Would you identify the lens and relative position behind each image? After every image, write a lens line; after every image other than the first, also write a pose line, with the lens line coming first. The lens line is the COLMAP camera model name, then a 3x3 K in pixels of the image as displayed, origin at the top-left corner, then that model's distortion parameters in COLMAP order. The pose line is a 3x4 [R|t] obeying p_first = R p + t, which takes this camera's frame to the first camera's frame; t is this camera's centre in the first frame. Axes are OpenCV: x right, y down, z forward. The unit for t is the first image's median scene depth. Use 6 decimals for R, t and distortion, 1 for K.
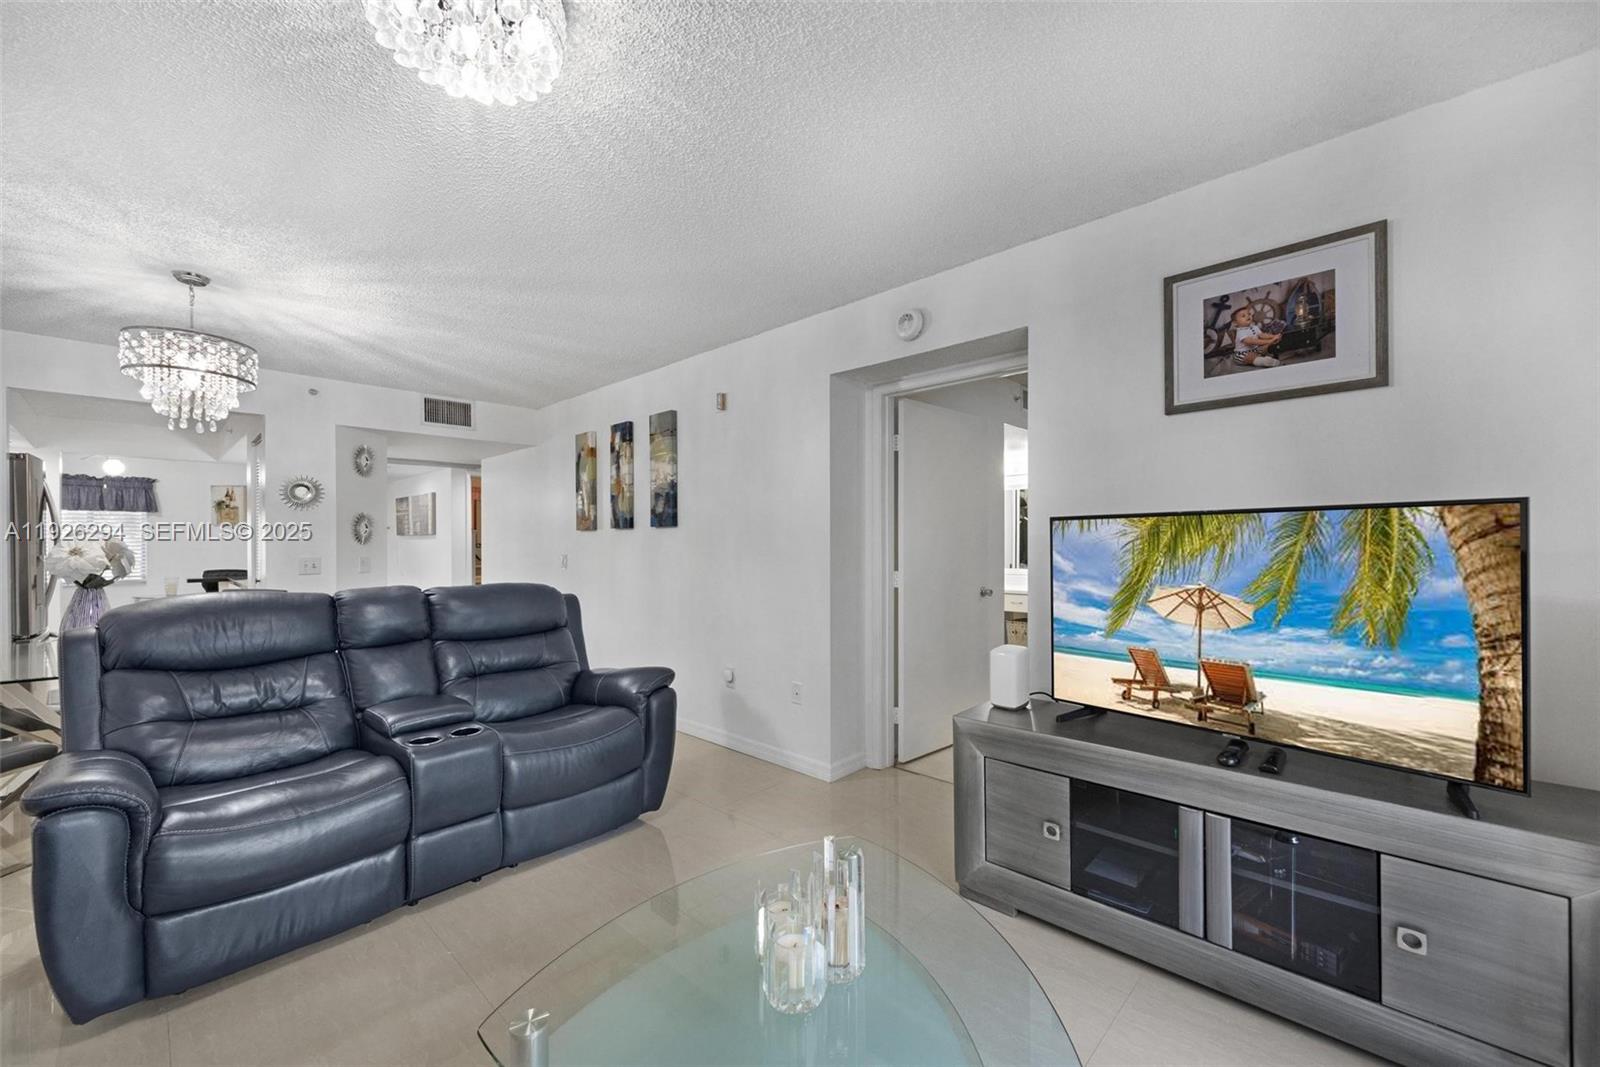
lens RADIAL K [[640.6, 0, 795.4], [0, 640.6, 538.4], [0, 0, 1]] dist [-0.001702, 0.000056]
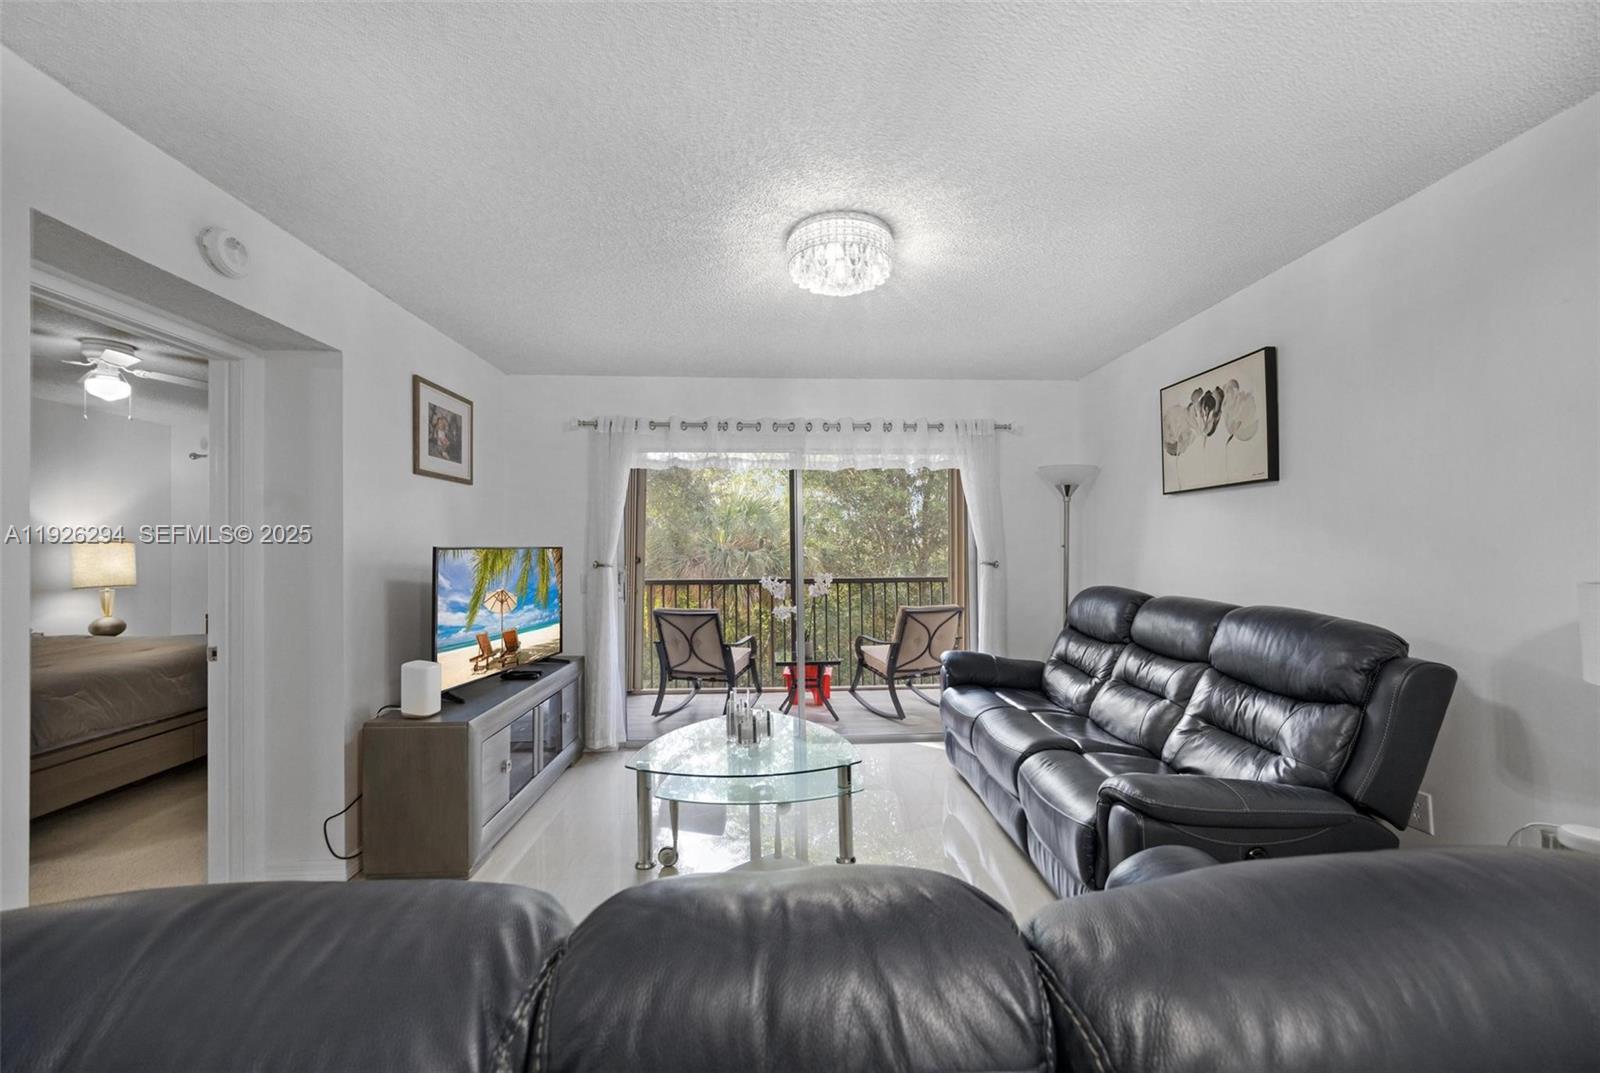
lens RADIAL K [[665.7, 0, 839.3], [0, 665.7, 542.6], [0, 0, 1]] dist [0.000471, 0.000092]
pose [[-0.709135, 0.021954, 0.704730, -0.835019], [0.010976, 0.999738, -0.020100, -0.003885], [-0.704987, -0.006519, -0.709190, 1.059588]]
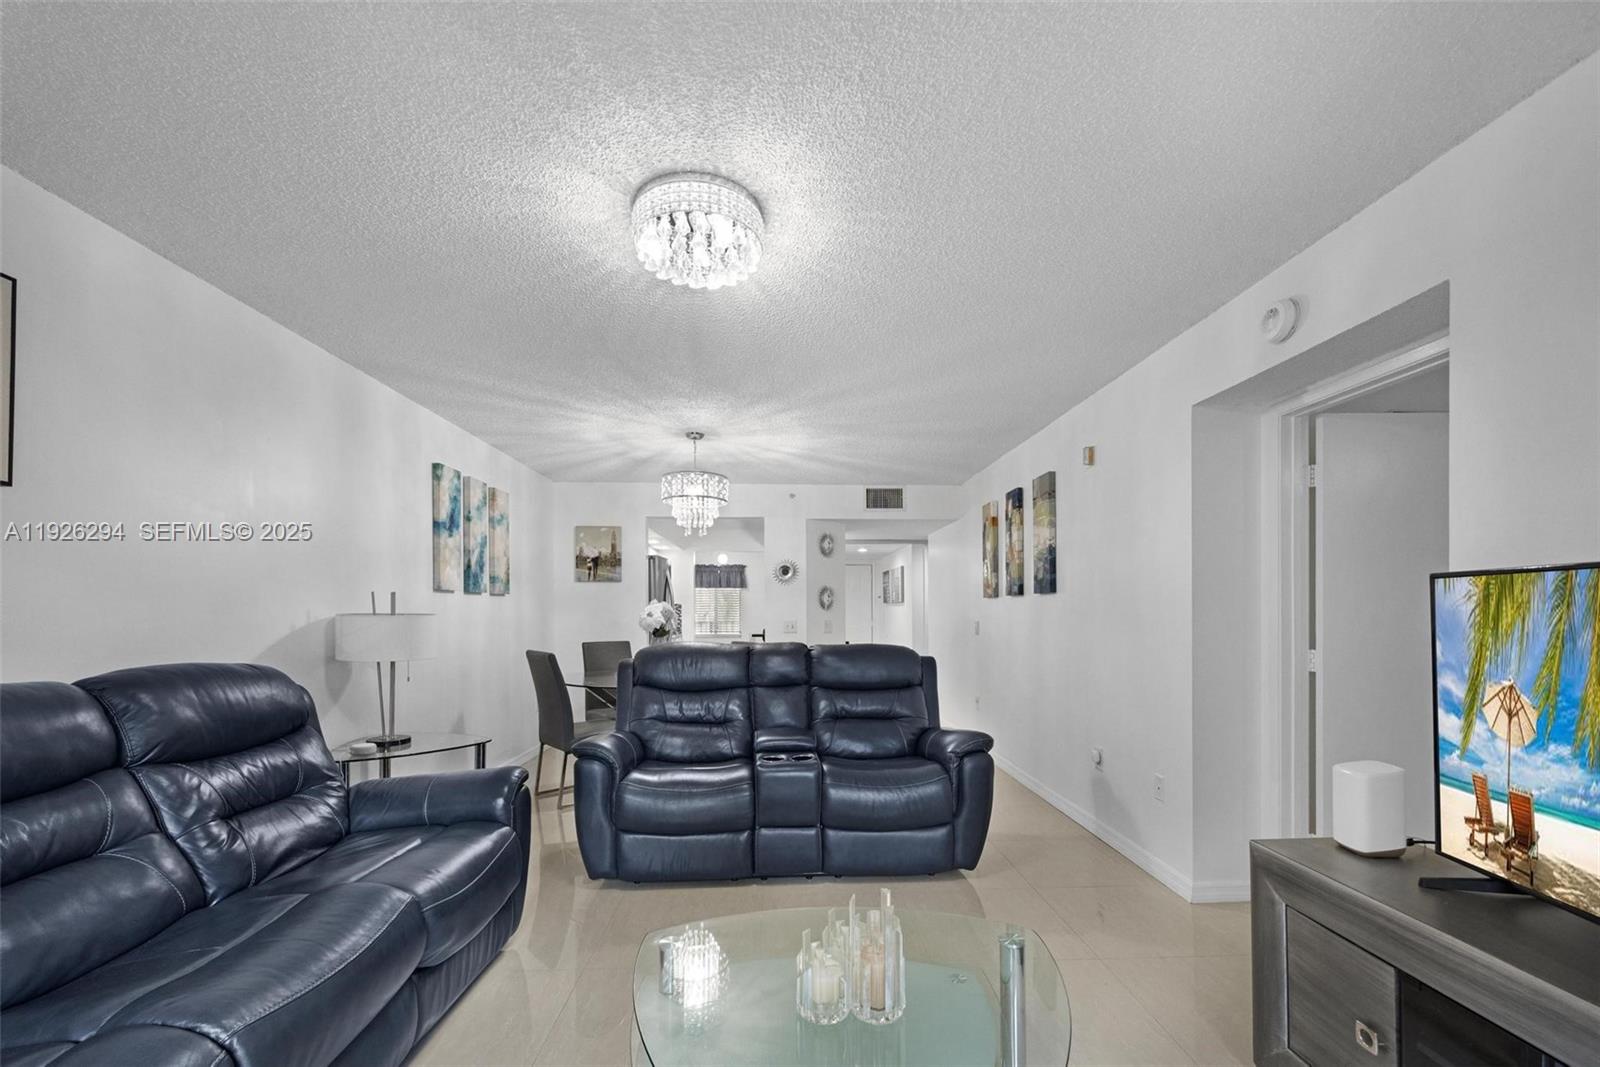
lens RADIAL K [[649.8, 0, 800.0], [0, 649.8, 607.6], [0, 0, 1]] dist [0.000391, 0.000182]
pose [[0.716986, 0.001813, -0.697085, 0.315059], [0.000892, 0.999993, 0.003518, -0.001048], [0.697087, -0.003144, 0.716980, 0.061910]]
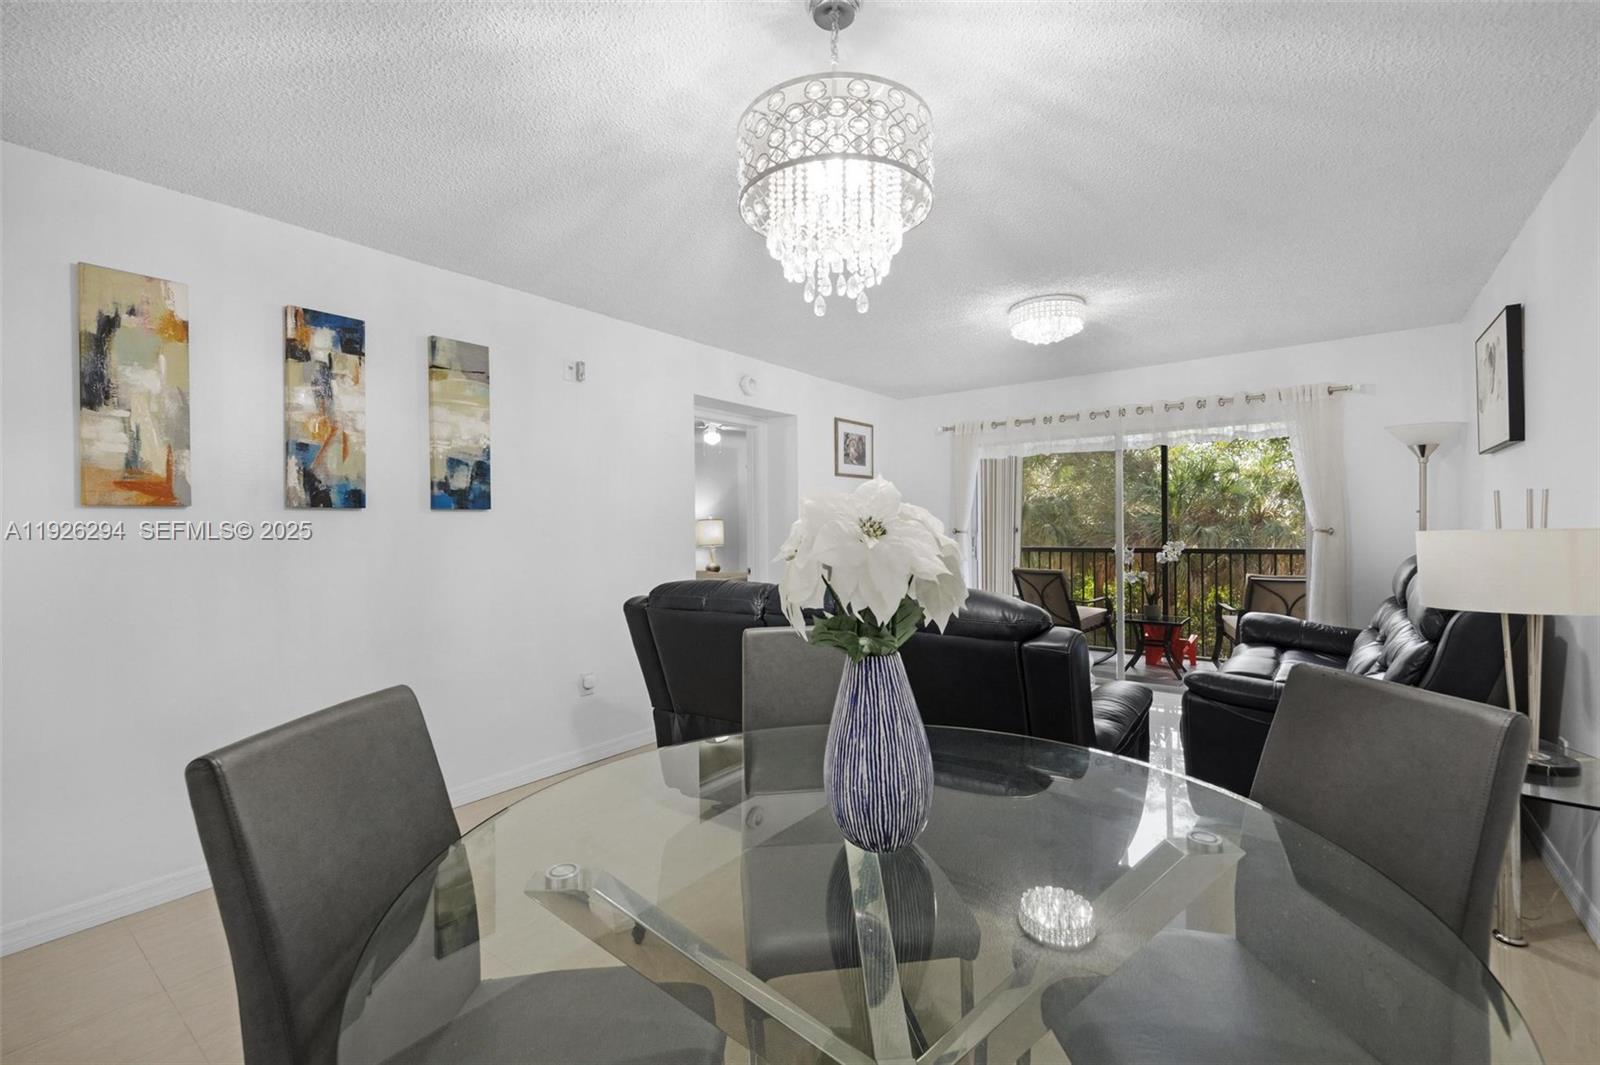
lens RADIAL K [[640.6, 0, 795.4], [0, 640.6, 537.4], [0, 0, 1]] dist [-0.001702, 0.000056]
pose [[-0.086669, -0.003529, 0.996231, -1.350654], [0.008534, 0.999954, 0.004284, 0.016730], [-0.996201, 0.008873, -0.086635, 1.045273]]
